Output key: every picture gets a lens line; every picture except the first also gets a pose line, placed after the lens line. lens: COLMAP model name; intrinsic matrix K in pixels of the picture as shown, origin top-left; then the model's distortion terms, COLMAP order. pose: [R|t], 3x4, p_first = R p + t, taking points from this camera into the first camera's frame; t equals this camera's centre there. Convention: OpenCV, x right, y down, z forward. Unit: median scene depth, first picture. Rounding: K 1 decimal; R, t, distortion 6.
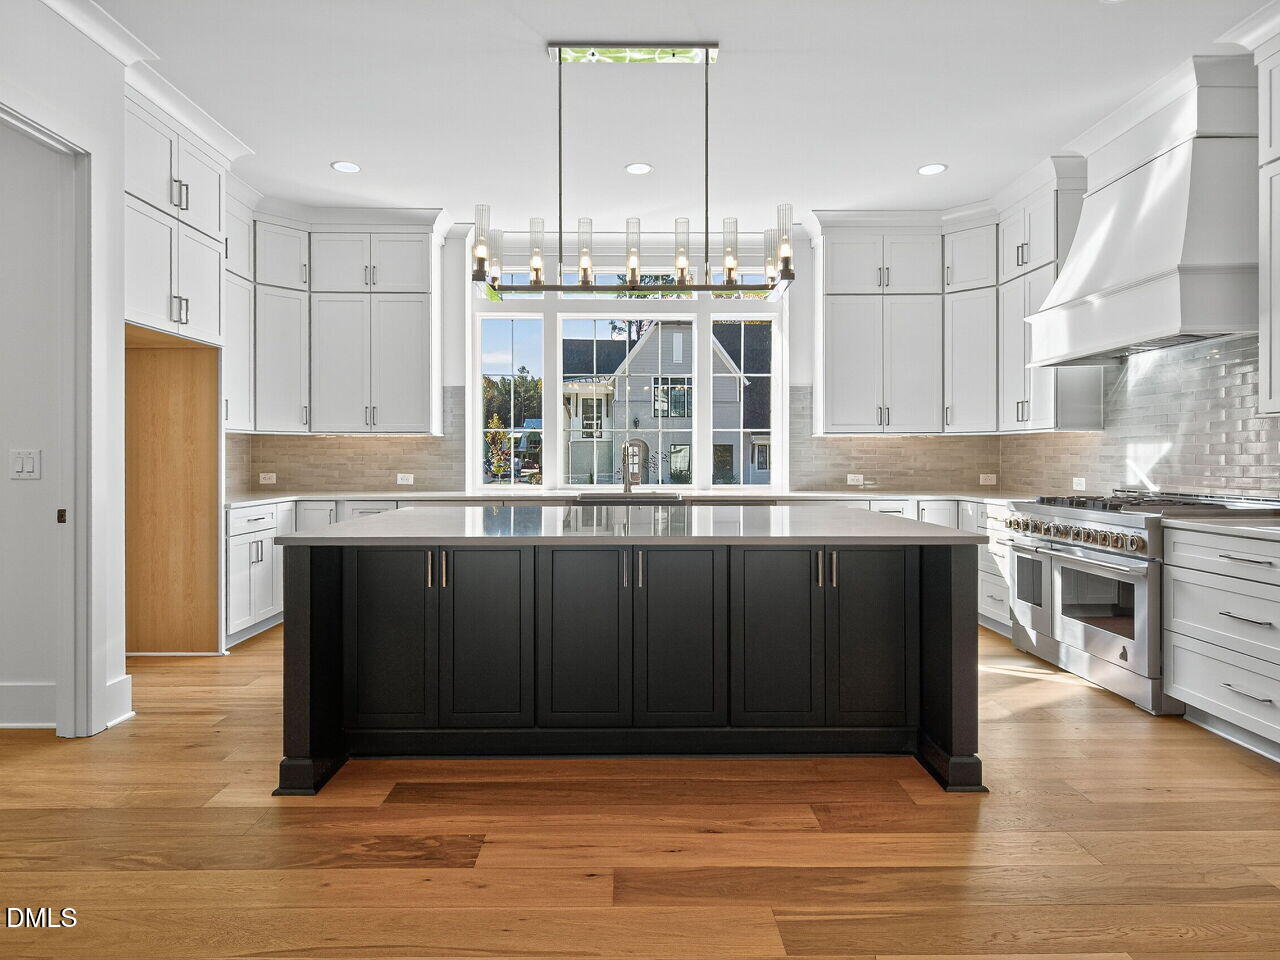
lens RADIAL K [[757.4, 0, 632.3], [0, 757.4, 461.1], [0, 0, 1]] dist [0.013629, -0.002439]
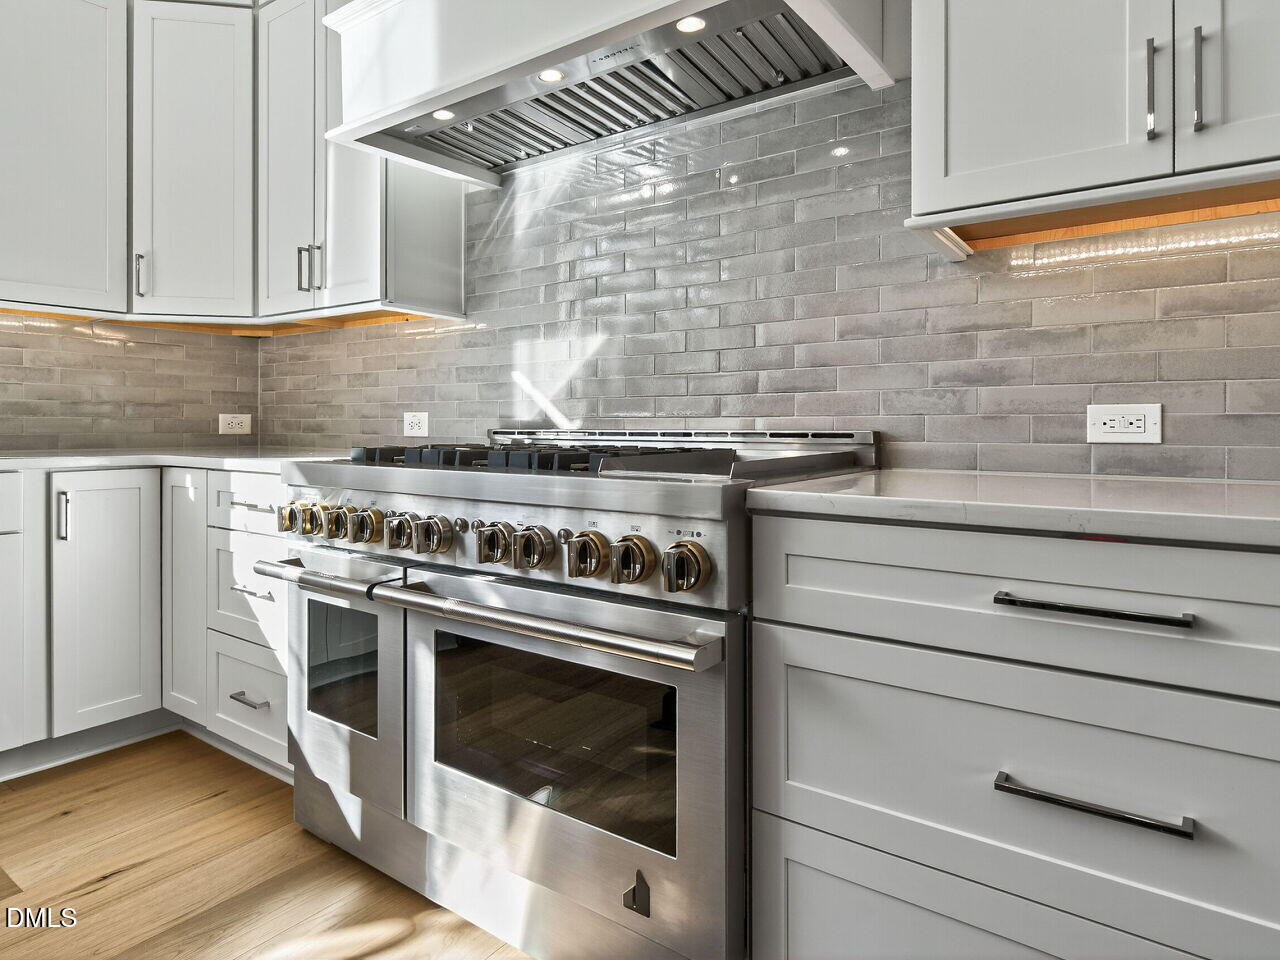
lens RADIAL K [[757.4, 0, 644.4], [0, 757.4, 426.4], [0, 0, 1]] dist [0.013629, -0.002439]
pose [[0.598072, 0.003261, 0.801435, 0.295620], [-0.000157, 0.999992, -0.003952, 0.036748], [-0.801442, 0.002238, 0.598068, 0.627227]]
